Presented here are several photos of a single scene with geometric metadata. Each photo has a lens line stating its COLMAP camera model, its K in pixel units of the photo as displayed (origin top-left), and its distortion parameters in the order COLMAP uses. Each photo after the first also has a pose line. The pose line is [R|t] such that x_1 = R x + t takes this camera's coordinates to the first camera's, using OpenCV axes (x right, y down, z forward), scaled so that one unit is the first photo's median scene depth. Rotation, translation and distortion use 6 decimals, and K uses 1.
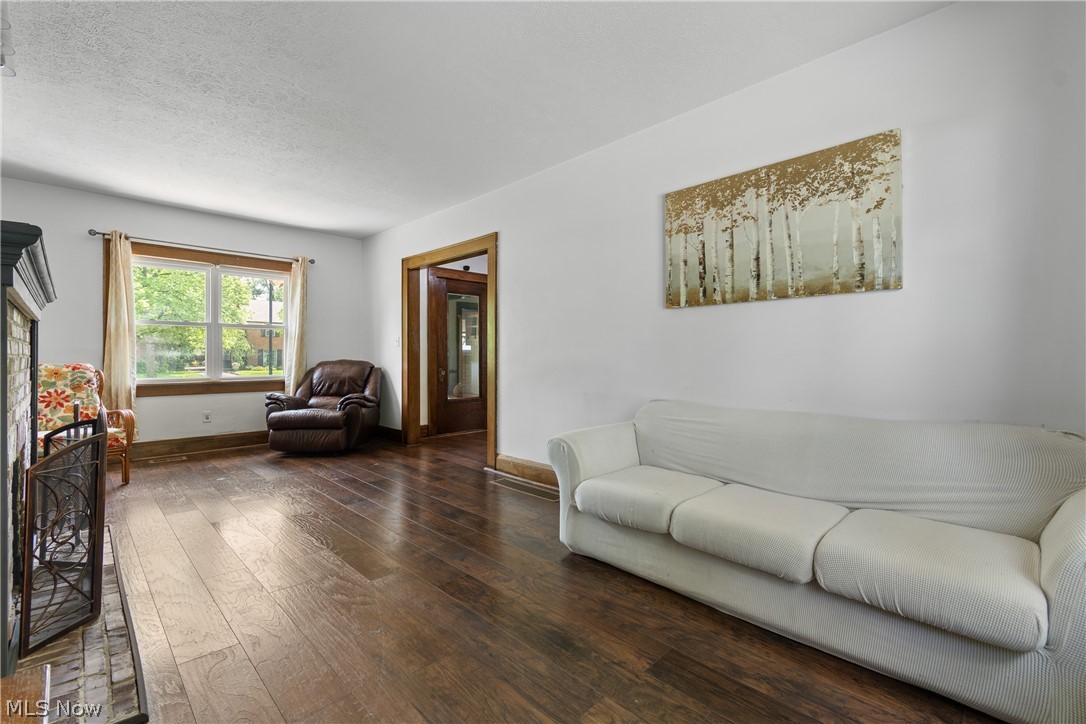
lens RADIAL K [[482.1, 0, 540.1], [0, 482.1, 356.8], [0, 0, 1]] dist [0.003207, -0.002447]
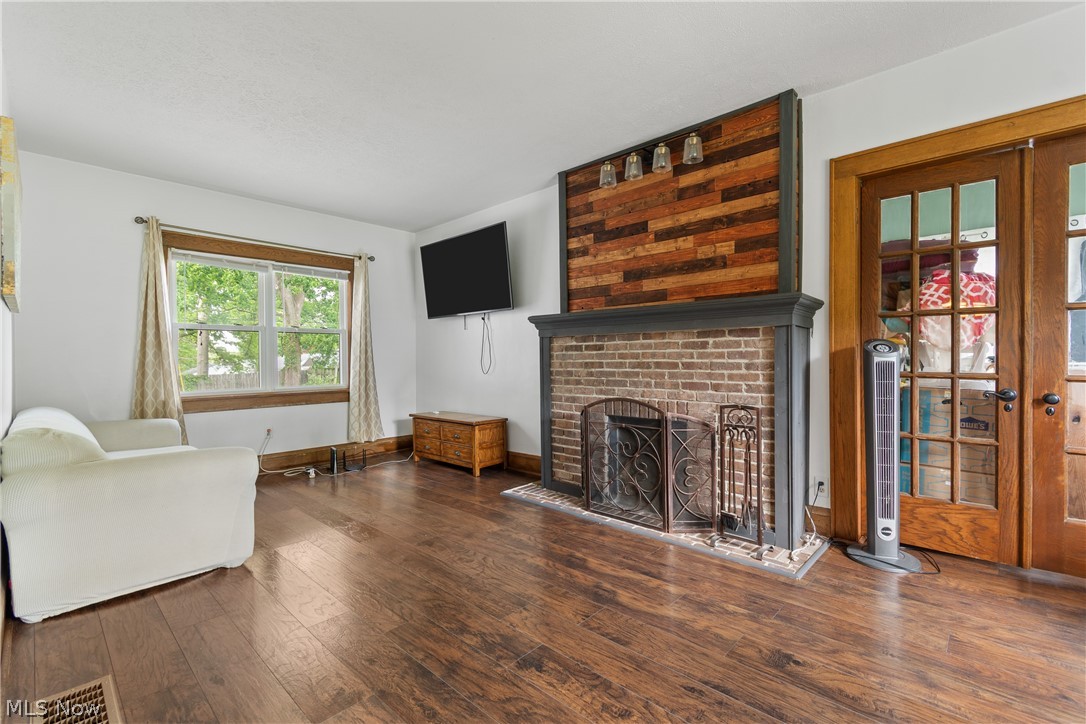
lens RADIAL K [[482.1, 0, 543.9], [0, 482.1, 360.7], [0, 0, 1]] dist [0.003207, -0.002447]
pose [[-0.998734, 0.008926, -0.049510, -0.265020], [0.008581, 0.999937, 0.007176, -0.006104], [0.049571, 0.006742, -0.998748, 1.060949]]
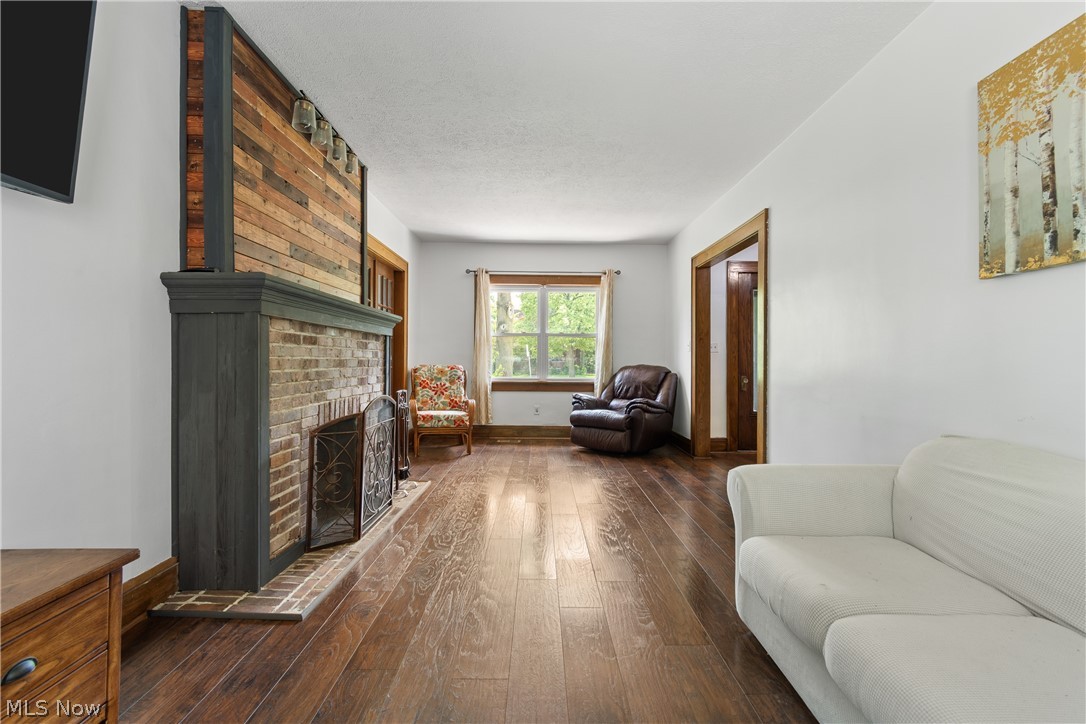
lens RADIAL K [[482.1, 0, 535.2], [0, 482.1, 361.9], [0, 0, 1]] dist [0.003207, -0.002447]
pose [[0.714832, 0.006438, -0.699267, 0.177713], [-0.008354, 0.999965, 0.000667, 0.001591], [0.699246, 0.005365, 0.714861, 0.134164]]
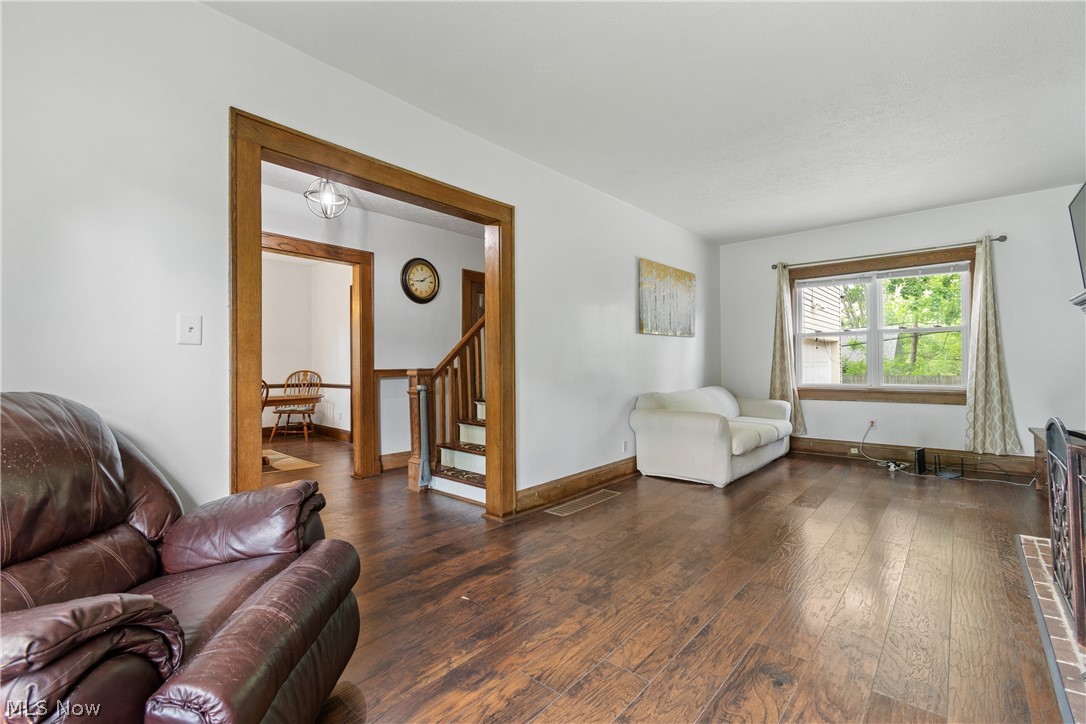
lens RADIAL K [[482.1, 0, 538.1], [0, 482.1, 362.7], [0, 0, 1]] dist [0.003207, -0.002447]
pose [[-0.081699, 0.004216, 0.996648, -0.772133], [0.011028, 0.999934, -0.003326, -0.003188], [-0.996596, 0.010719, -0.081740, 0.912383]]
